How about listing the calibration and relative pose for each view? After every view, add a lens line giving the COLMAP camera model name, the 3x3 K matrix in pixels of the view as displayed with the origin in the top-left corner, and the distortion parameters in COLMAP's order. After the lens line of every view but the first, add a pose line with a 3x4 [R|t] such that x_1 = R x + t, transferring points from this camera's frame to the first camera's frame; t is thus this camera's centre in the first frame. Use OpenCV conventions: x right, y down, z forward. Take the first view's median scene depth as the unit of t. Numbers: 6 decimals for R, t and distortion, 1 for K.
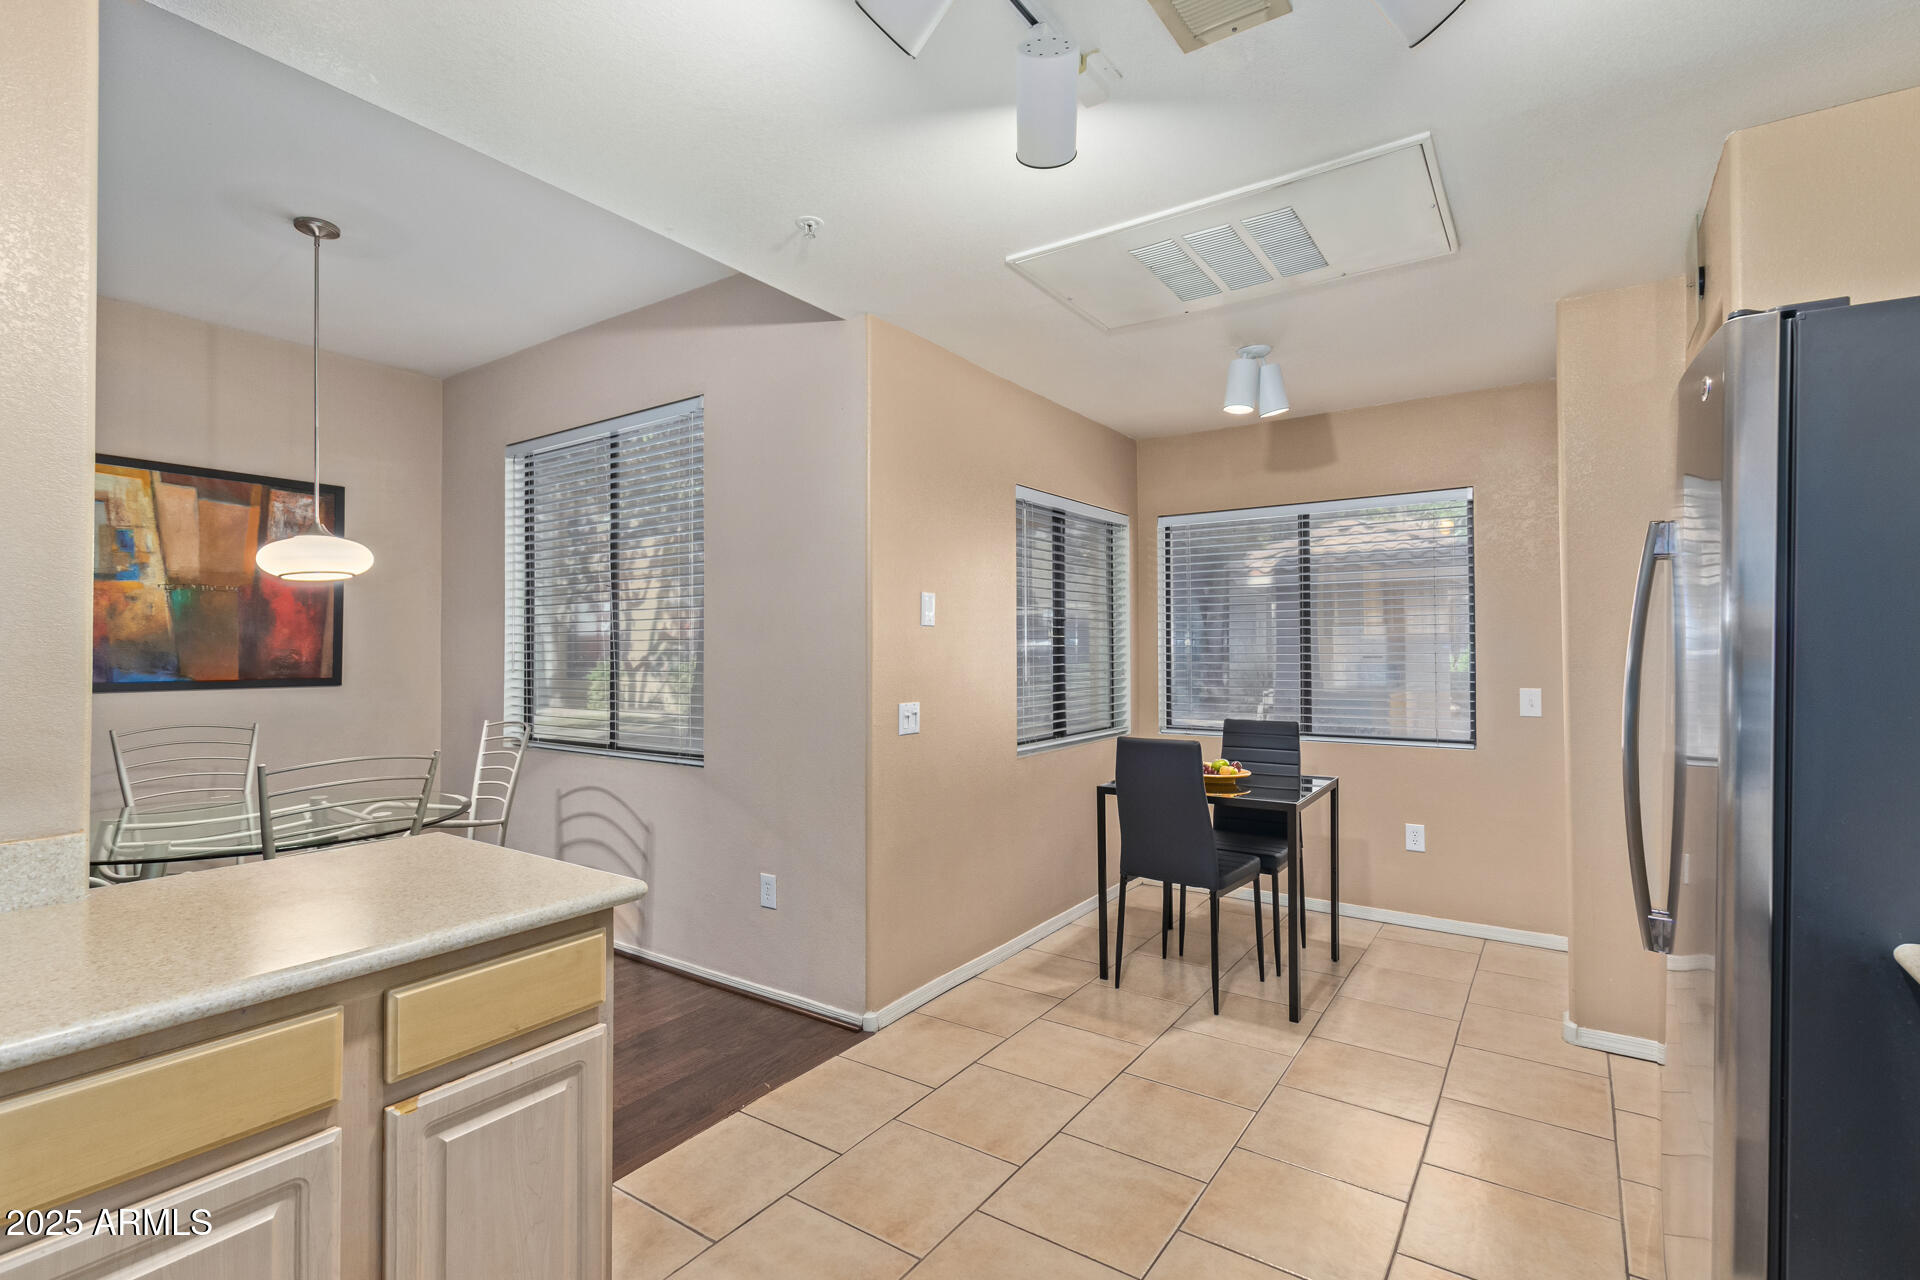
lens RADIAL K [[878.9, 0, 953.2], [0, 878.9, 637.9], [0, 0, 1]] dist [0.005073, -0.000813]
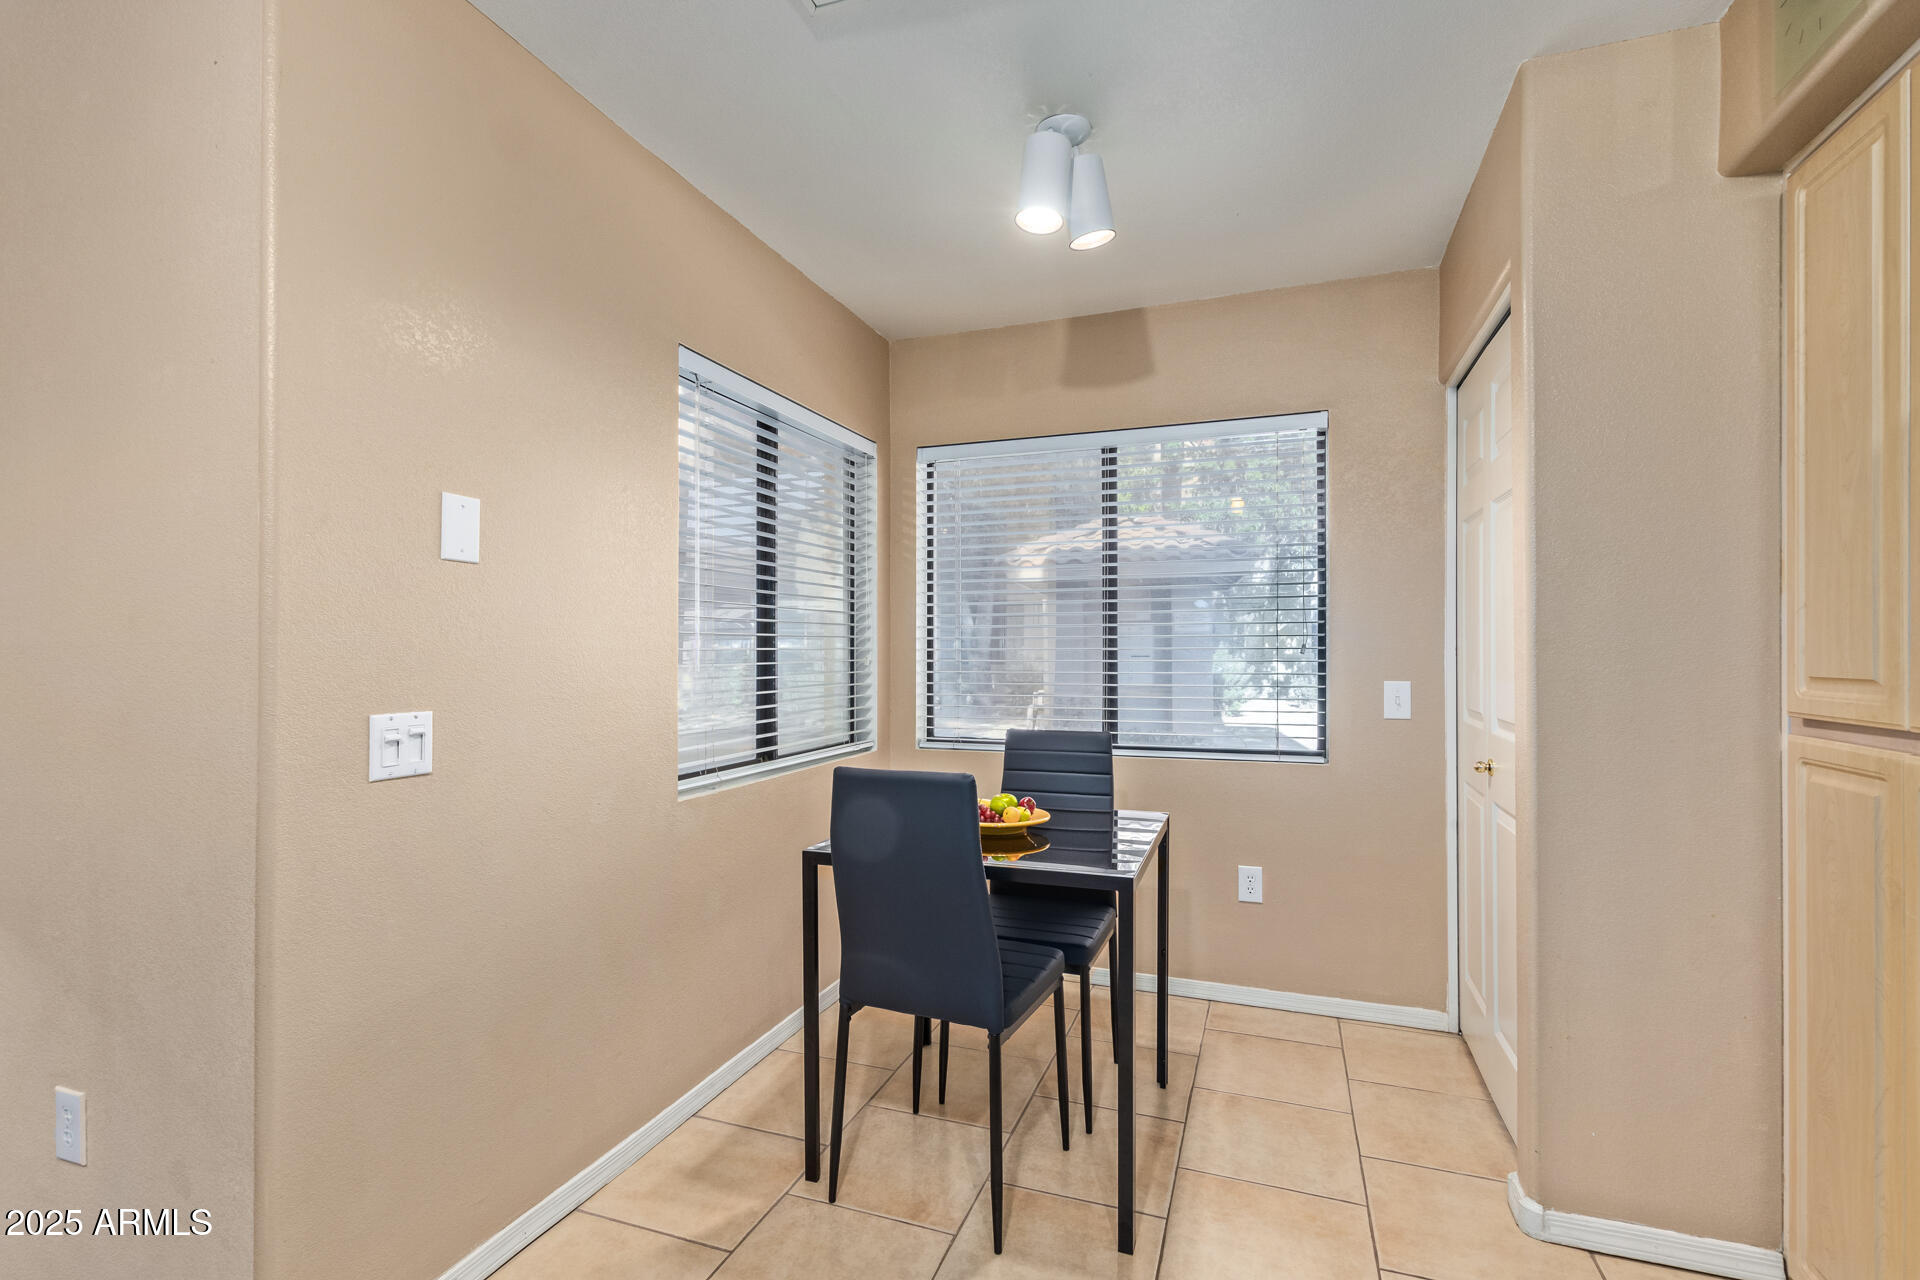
lens RADIAL K [[878.9, 0, 960.1], [0, 878.9, 649.7], [0, 0, 1]] dist [0.005073, -0.000813]
pose [[0.965301, 0.004758, 0.261096, 0.106294], [-0.007238, 0.999937, 0.008539, 0.028184], [-0.261039, -0.010133, 0.965275, 0.392795]]
